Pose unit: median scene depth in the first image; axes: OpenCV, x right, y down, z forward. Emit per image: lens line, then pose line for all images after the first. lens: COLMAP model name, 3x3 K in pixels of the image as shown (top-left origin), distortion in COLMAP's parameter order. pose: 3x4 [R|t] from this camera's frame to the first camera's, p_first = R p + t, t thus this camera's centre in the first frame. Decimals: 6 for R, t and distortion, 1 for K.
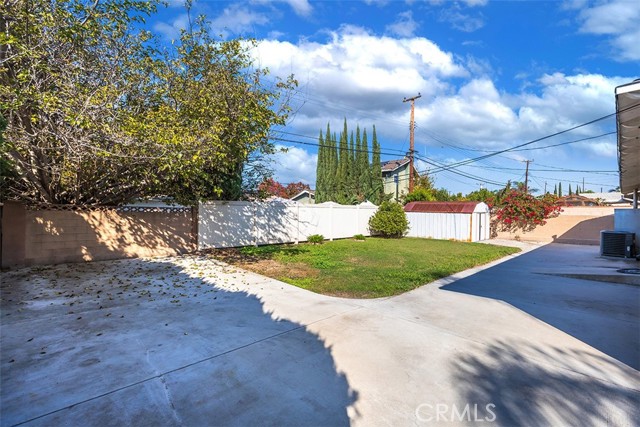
lens RADIAL K [[288.4, 0, 318.0], [0, 288.4, 211.1], [0, 0, 1]] dist [-0.001460, -0.000212]
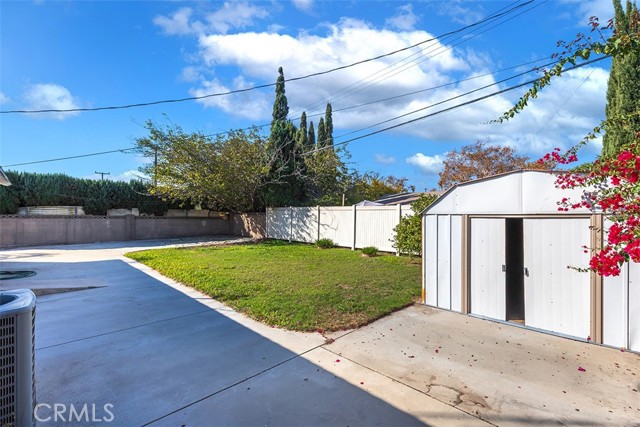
lens RADIAL K [[288.4, 0, 318.0], [0, 288.4, 211.1], [0, 0, 1]] dist [-0.001460, -0.000212]
pose [[0.019434, -0.011058, -0.999750, 1.320060], [0.000810, 0.999939, -0.011044, 0.000877], [0.999811, -0.000596, 0.019442, 1.321511]]
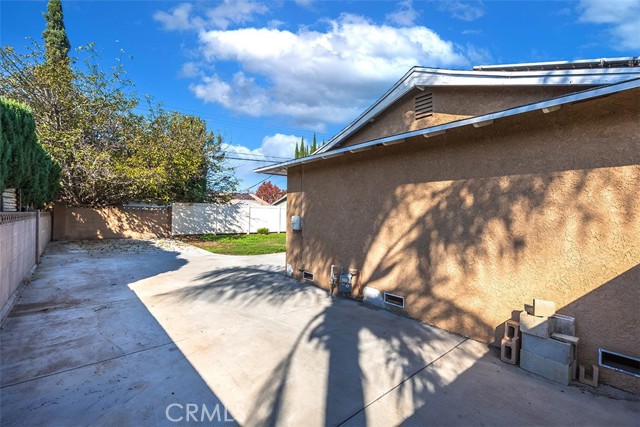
lens RADIAL K [[288.4, 0, 318.0], [0, 288.4, 211.1], [0, 0, 1]] dist [-0.001460, -0.000212]
pose [[0.998314, 0.010192, -0.057138, 0.454276], [-0.010573, 0.999924, -0.006354, 0.009548], [0.057069, 0.006947, 0.998346, -0.488084]]
